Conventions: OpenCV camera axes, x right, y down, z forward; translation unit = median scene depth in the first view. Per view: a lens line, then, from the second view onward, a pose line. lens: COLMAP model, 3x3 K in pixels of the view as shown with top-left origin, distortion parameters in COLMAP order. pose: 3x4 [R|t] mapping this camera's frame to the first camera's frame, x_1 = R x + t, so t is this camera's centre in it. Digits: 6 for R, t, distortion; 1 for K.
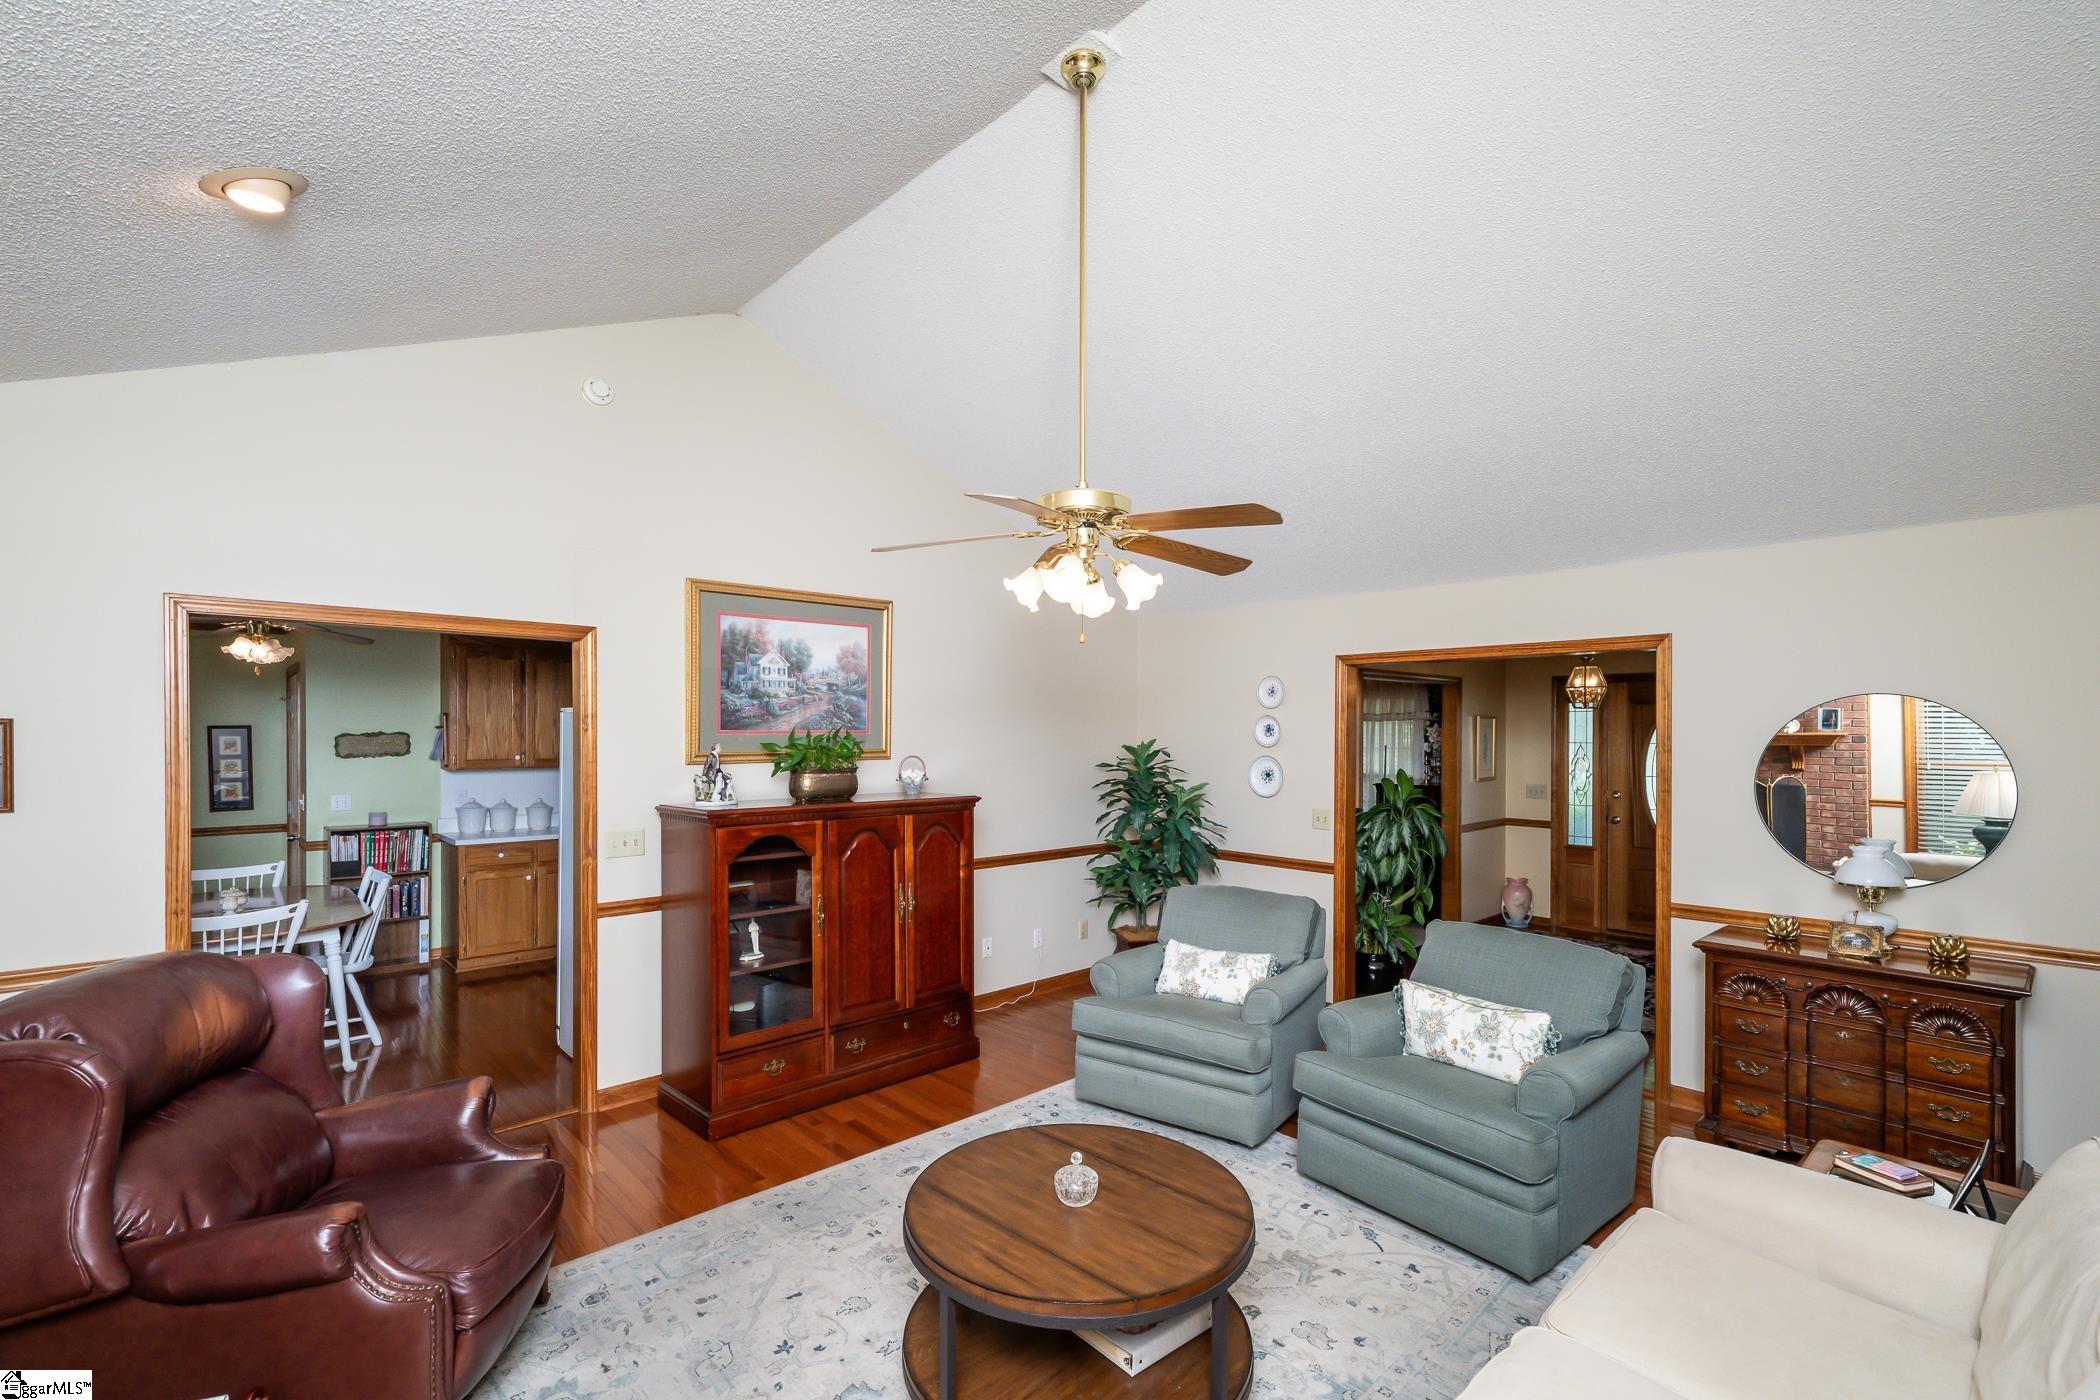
lens RADIAL K [[944.5, 0, 1064.9], [0, 944.5, 736.0], [0, 0, 1]] dist [-0.002359, -0.000091]
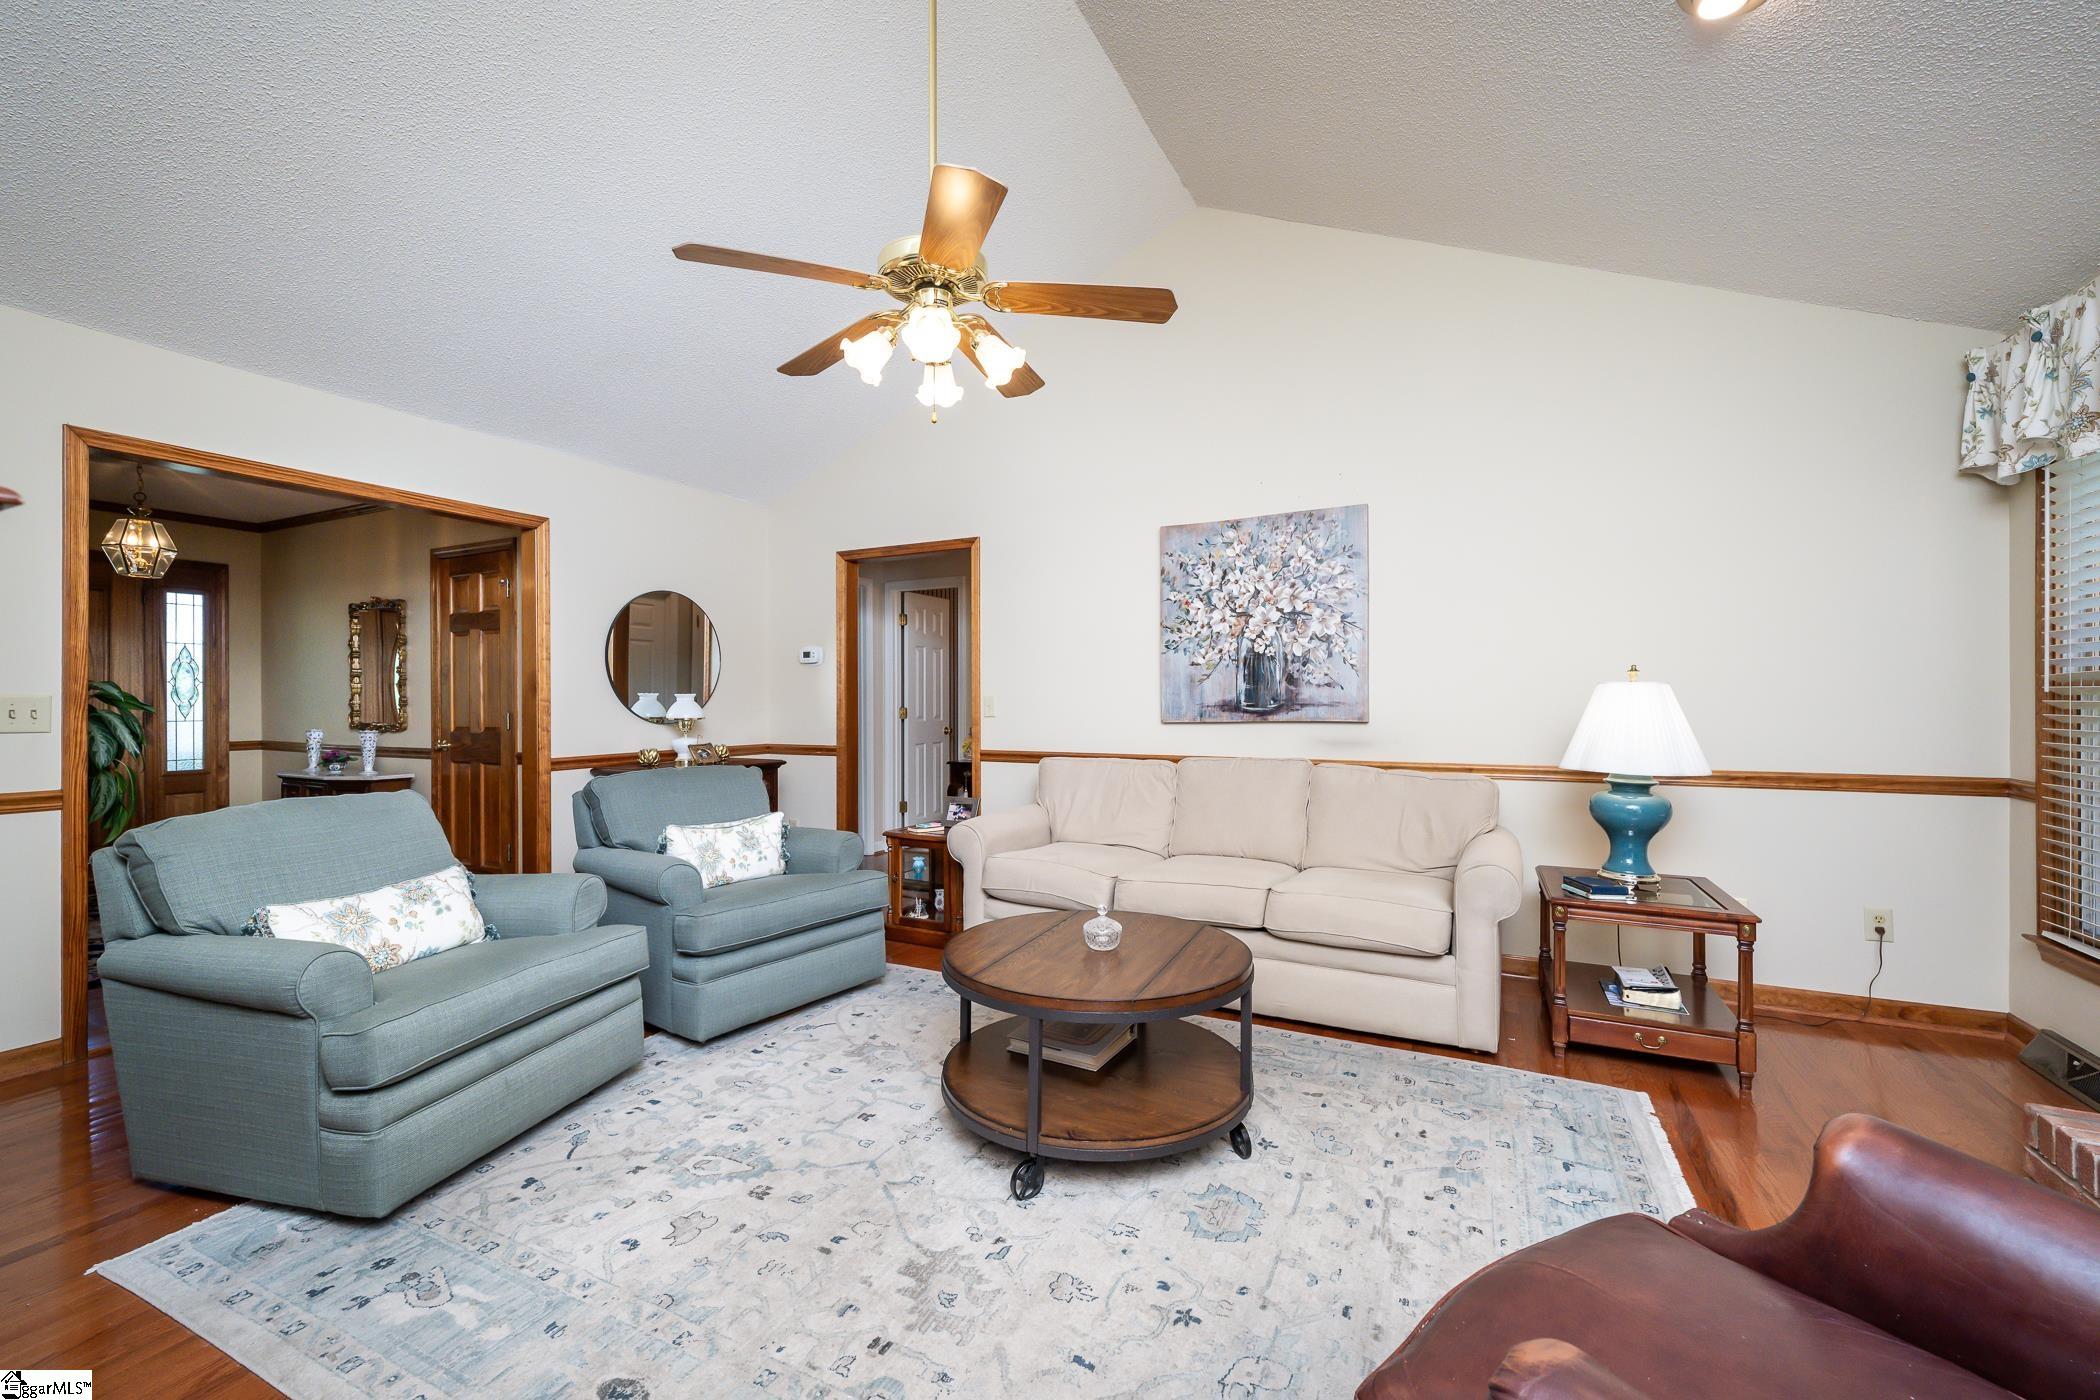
lens RADIAL K [[872.4, 0, 1047.5], [0, 872.4, 704.0], [0, 0, 1]] dist [0.000342, 0.000030]
pose [[-0.353415, -0.007009, 0.935440, -0.410500], [0.007288, 0.999921, 0.010245, 0.081101], [-0.935438, 0.010439, -0.353336, 0.620730]]
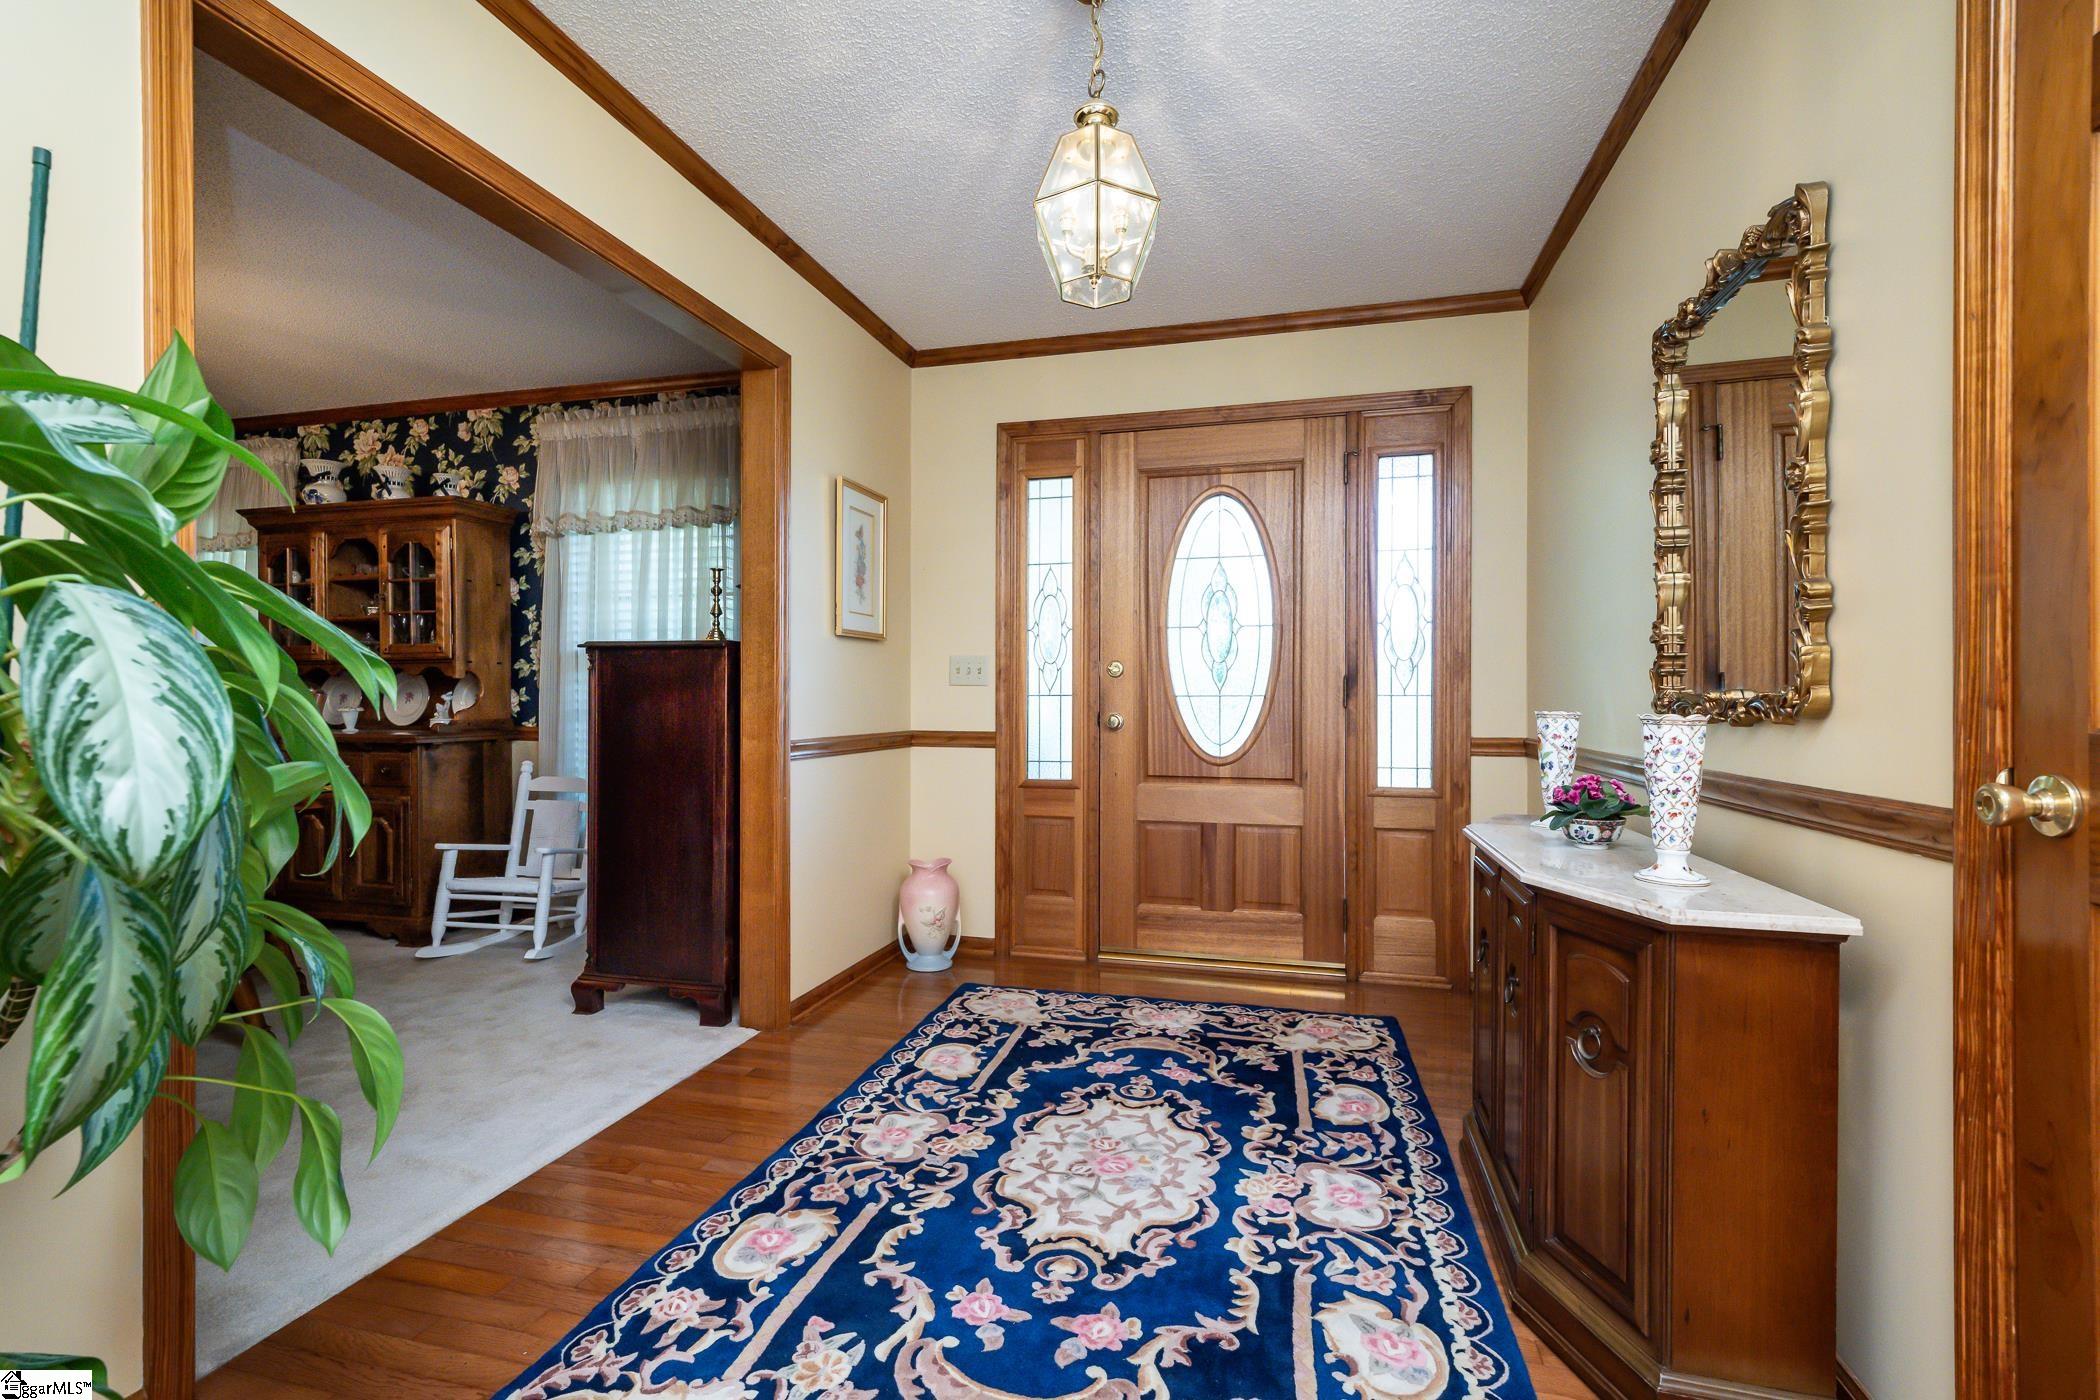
lens RADIAL K [[922.3, 0, 1050.5], [0, 922.3, 704.0], [0, 0, 1]] dist [0.003346, 0.000288]
pose [[0.840769, -0.007584, 0.541341, 0.406580], [0.010901, 0.999936, -0.002923, 0.109067], [-0.541285, 0.008359, 0.840798, 0.840436]]
